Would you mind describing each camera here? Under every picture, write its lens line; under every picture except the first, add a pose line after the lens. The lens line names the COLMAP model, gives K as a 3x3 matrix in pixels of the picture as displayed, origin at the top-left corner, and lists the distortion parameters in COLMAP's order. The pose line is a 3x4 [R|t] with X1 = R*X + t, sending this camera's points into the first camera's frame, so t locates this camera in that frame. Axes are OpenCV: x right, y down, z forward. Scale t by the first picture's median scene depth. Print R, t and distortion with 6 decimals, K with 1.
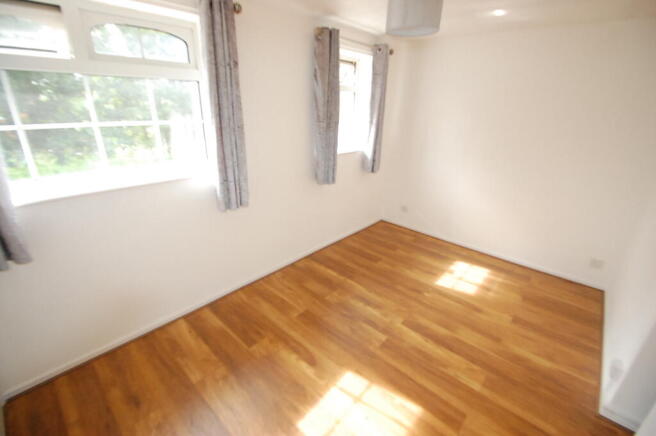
lens RADIAL K [[290.0, 0, 328.9], [0, 290.0, 214.1], [0, 0, 1]] dist [-0.003244, -0.000351]
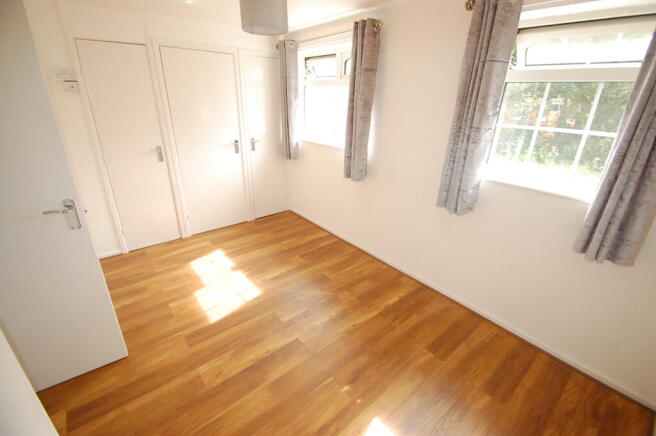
lens RADIAL K [[290.0, 0, 328.0], [0, 290.0, 217.1], [0, 0, 1]] dist [-0.003244, -0.000351]
pose [[-0.154198, 0.351841, -0.923272, 1.001328], [-0.379653, 0.841611, 0.384129, -0.350157], [0.912188, 0.409755, 0.003803, 0.987956]]
